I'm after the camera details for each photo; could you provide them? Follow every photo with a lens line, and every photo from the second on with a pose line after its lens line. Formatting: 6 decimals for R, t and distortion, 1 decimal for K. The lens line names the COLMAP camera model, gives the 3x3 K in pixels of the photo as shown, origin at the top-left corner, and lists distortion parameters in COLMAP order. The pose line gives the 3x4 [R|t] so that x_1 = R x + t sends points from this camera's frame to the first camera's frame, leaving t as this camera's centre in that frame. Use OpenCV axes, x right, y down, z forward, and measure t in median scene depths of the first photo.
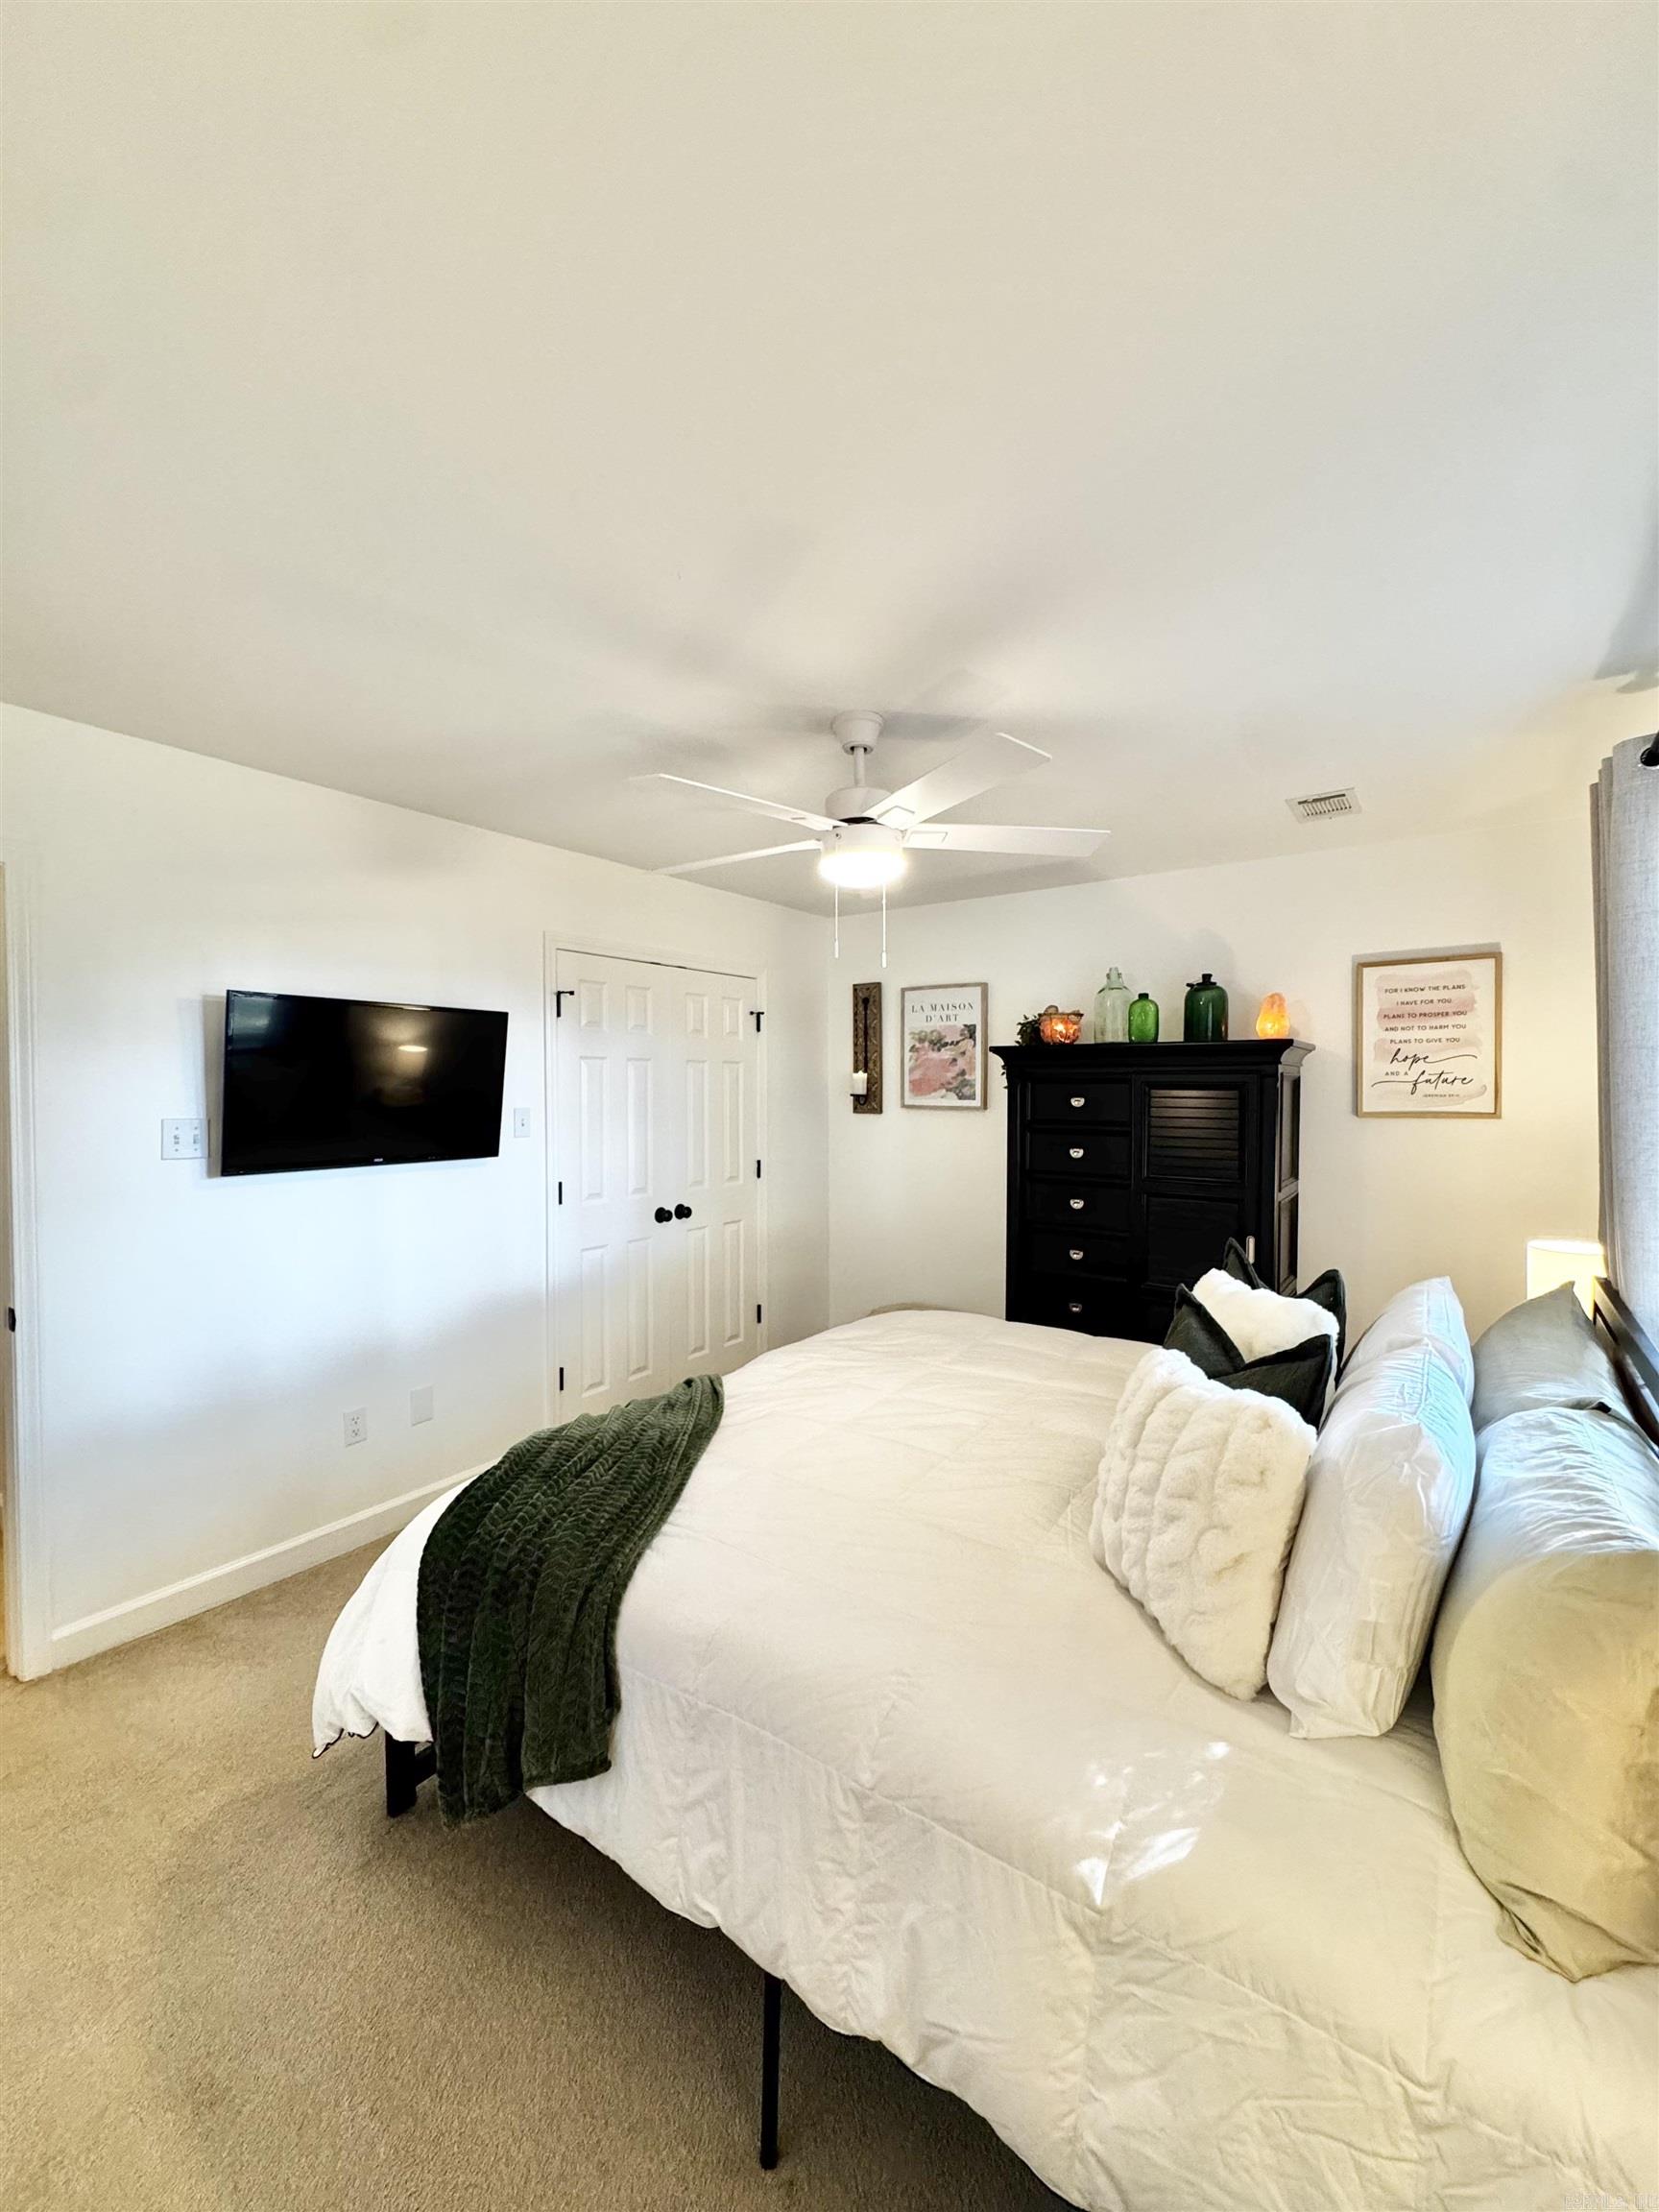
lens RADIAL K [[890.8, 0, 827.7], [0, 890.8, 1103.9], [0, 0, 1]] dist [-0.001300, -0.000151]
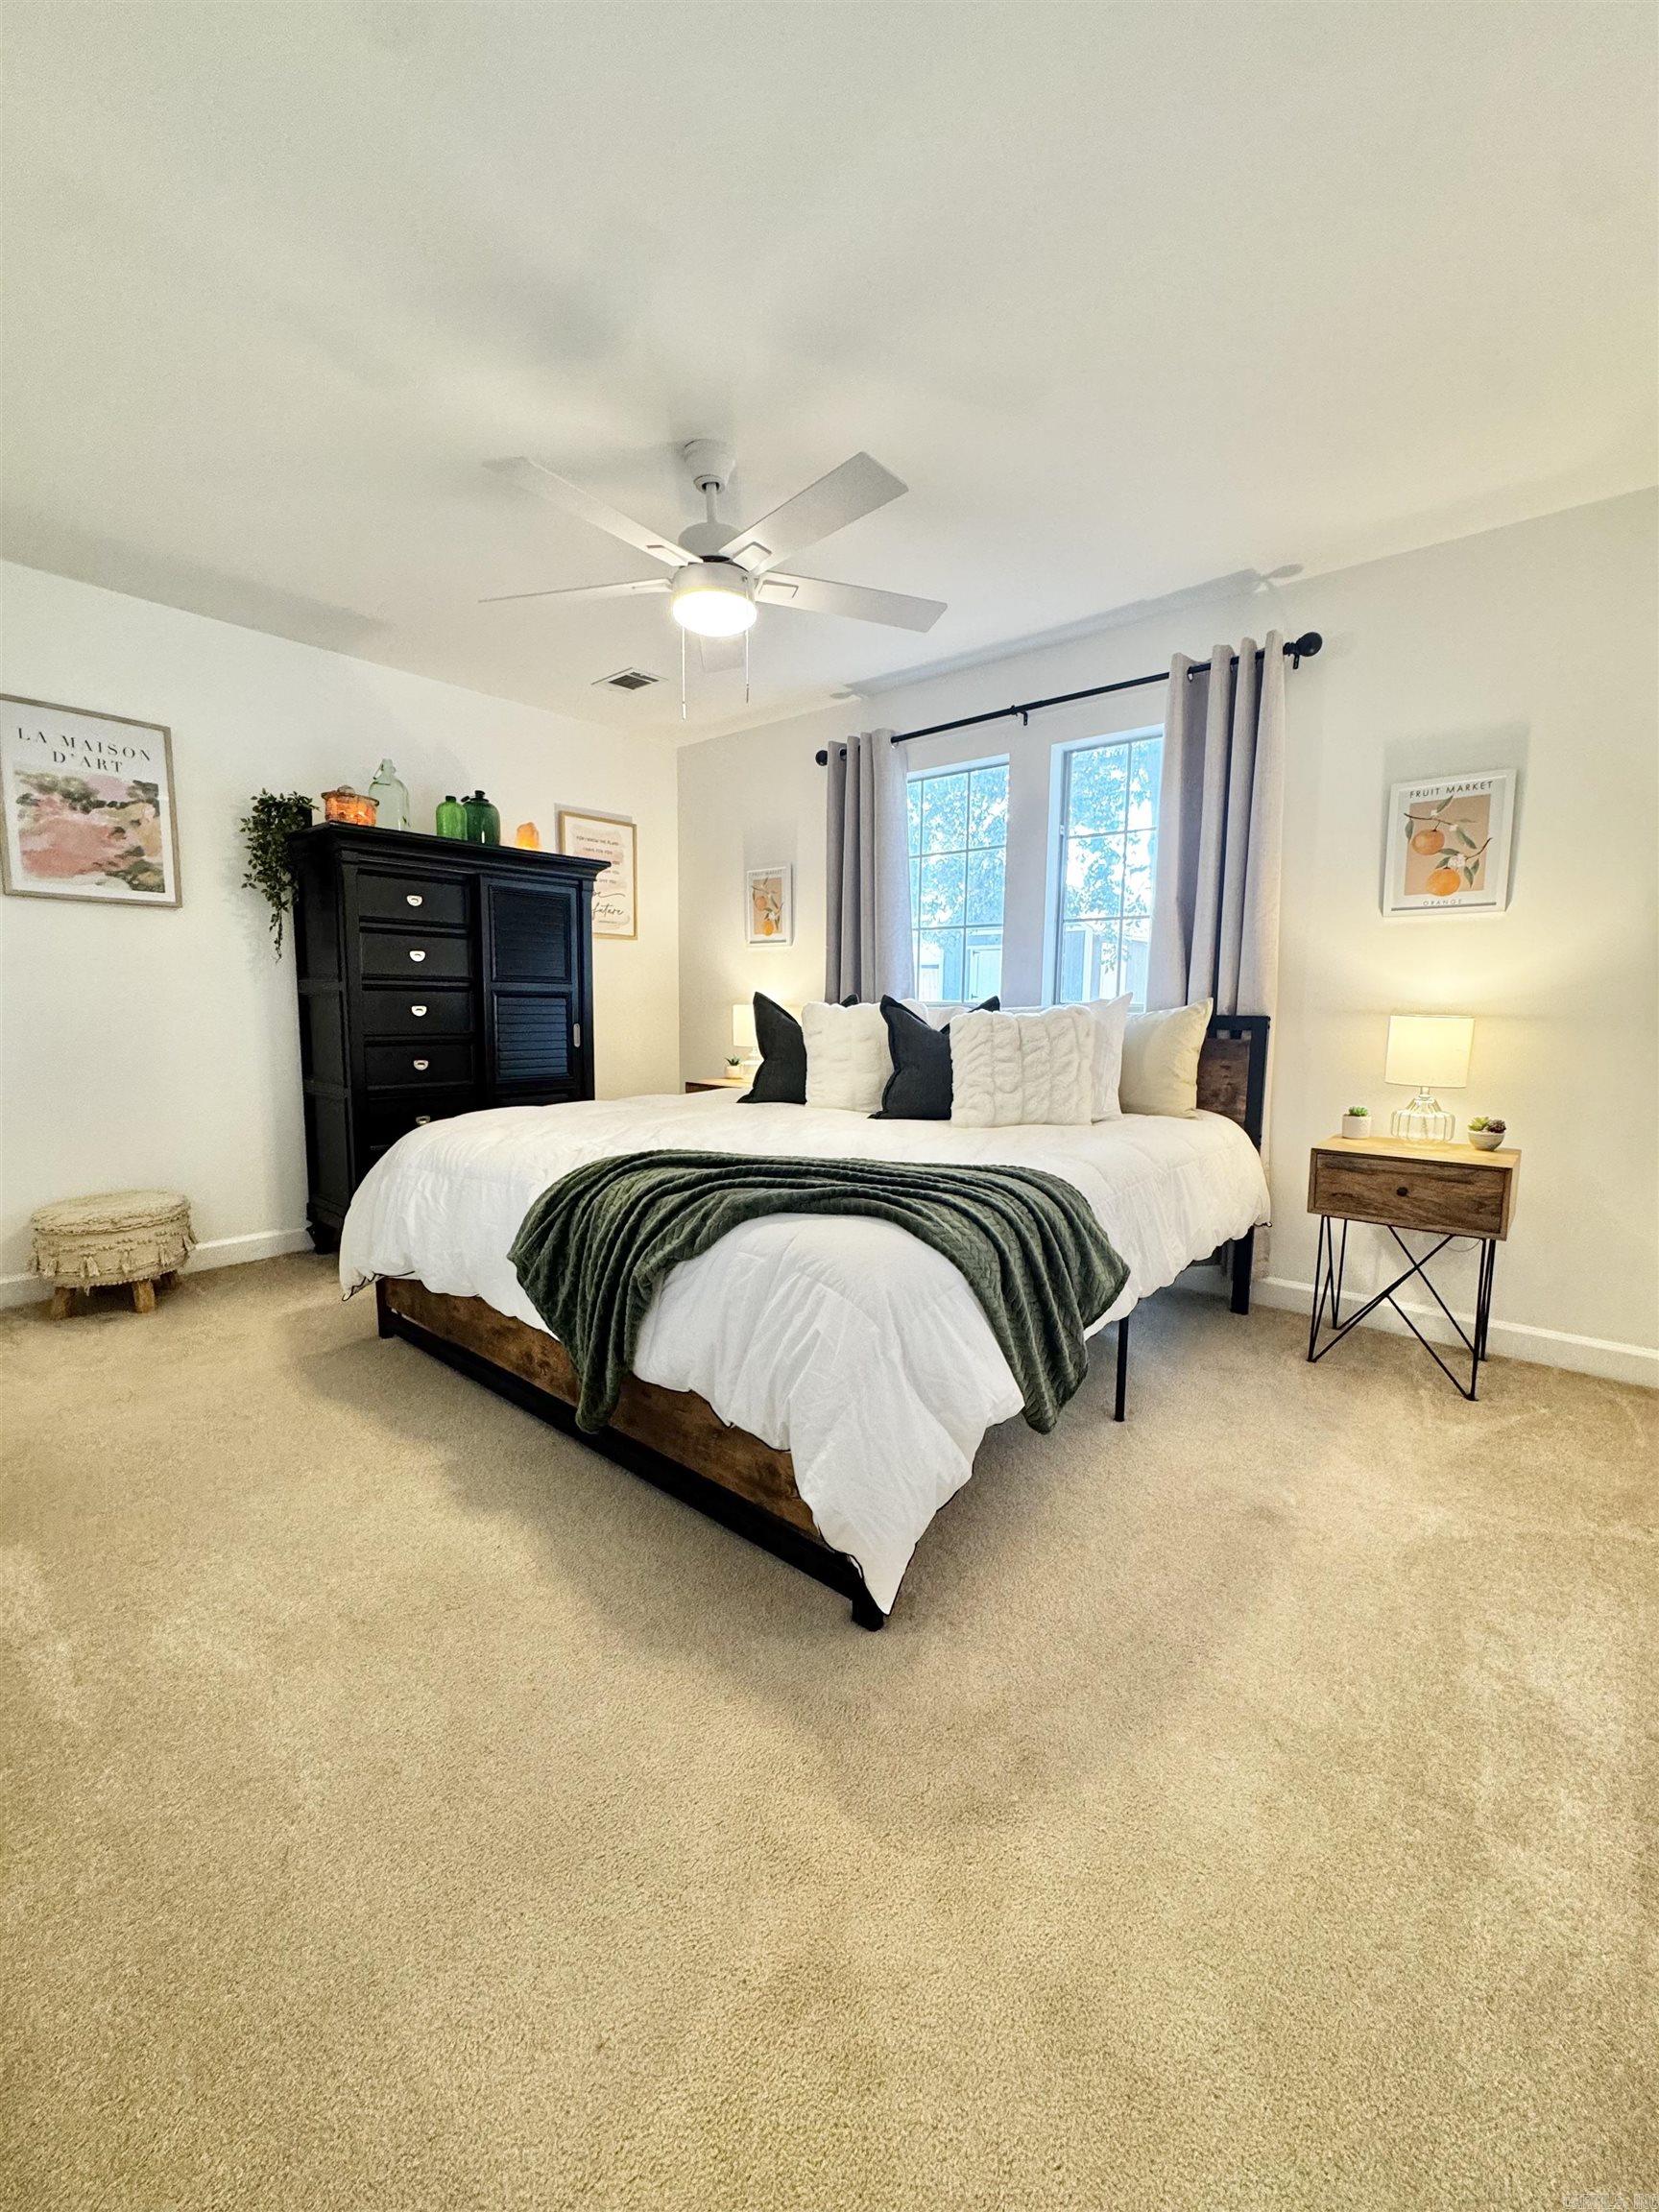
lens RADIAL K [[890.8, 0, 827.7], [0, 890.8, 1103.9], [0, 0, 1]] dist [-0.001300, -0.000151]
pose [[0.089480, -0.113793, 0.989467, -0.512019], [0.011617, 0.993504, 0.113207, 0.088963], [-0.995921, 0.001364, 0.090221, 0.395881]]
